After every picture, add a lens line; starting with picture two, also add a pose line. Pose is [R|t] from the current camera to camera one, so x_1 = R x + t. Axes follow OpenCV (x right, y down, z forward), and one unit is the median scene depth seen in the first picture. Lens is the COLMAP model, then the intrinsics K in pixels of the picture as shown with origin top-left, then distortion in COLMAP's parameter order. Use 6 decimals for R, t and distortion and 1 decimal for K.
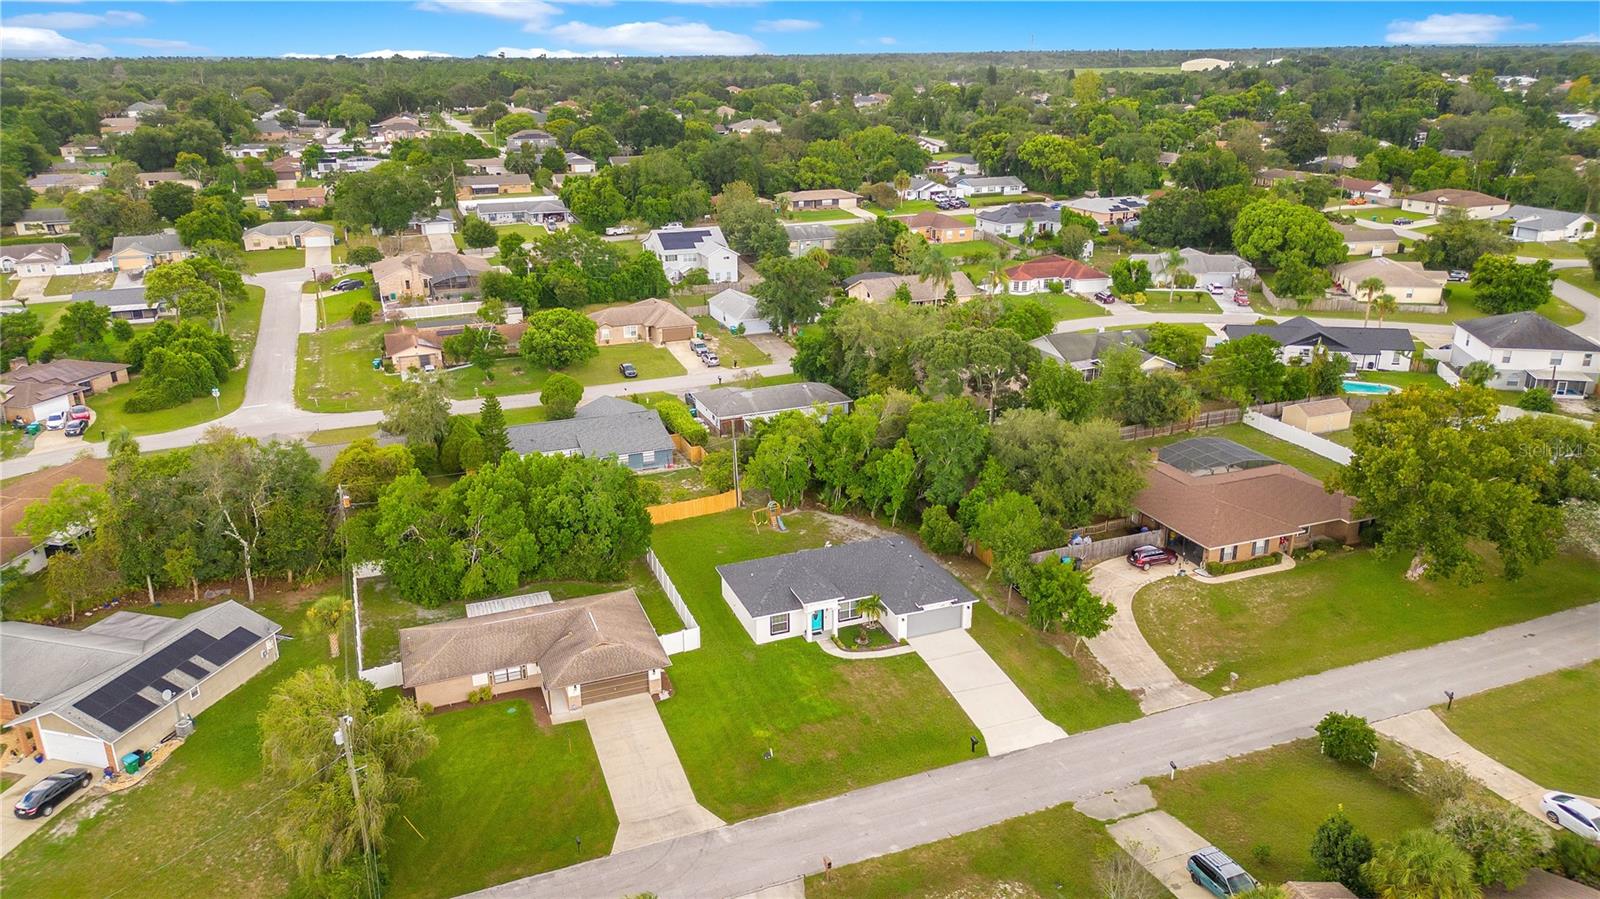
lens RADIAL K [[1121.7, 0, 800.0], [0, 1121.7, 449.5], [0, 0, 1]] dist [0.100170, -0.116941]
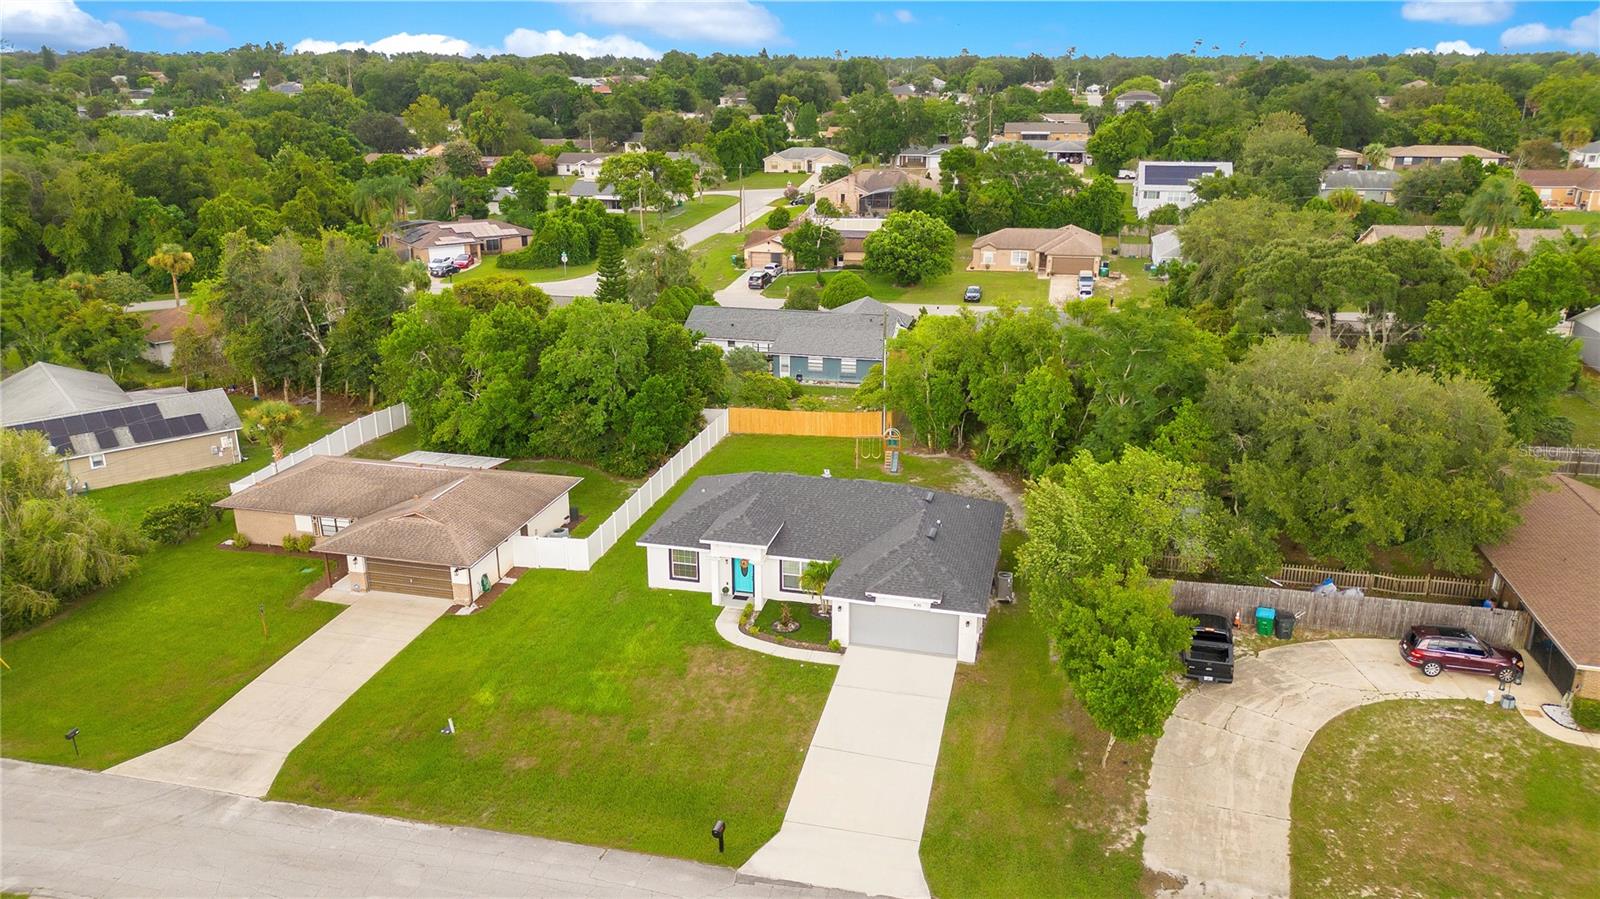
lens RADIAL K [[1120.4, 0, 800.0], [0, 1120.4, 449.5], [0, 0, 1]] dist [0.069278, -0.063707]
pose [[0.818342, 0.189552, -0.542574, 0.369622], [-0.196423, 0.979443, 0.045919, 0.047892], [0.540125, 0.068997, 0.838752, 0.492042]]
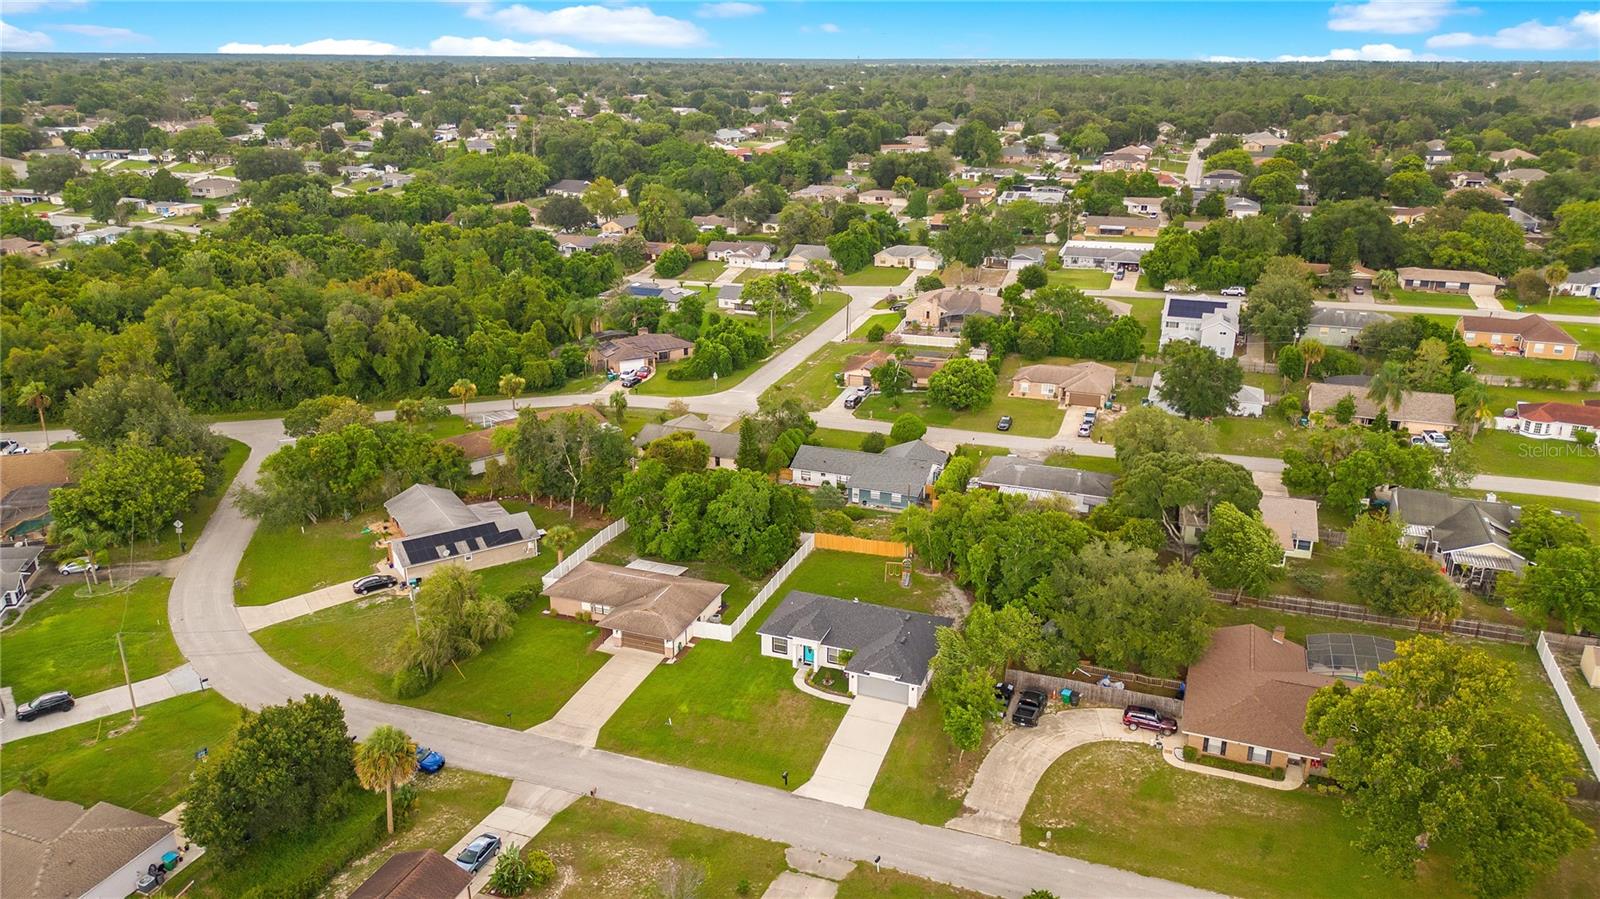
lens RADIAL K [[1121.7, 0, 800.0], [0, 1121.7, 449.5], [0, 0, 1]] dist [0.100170, -0.116941]
pose [[0.744386, 0.230518, -0.626698, 0.734915], [-0.230667, 0.969518, 0.082633, -0.166015], [0.626643, 0.083047, 0.774869, 0.019750]]
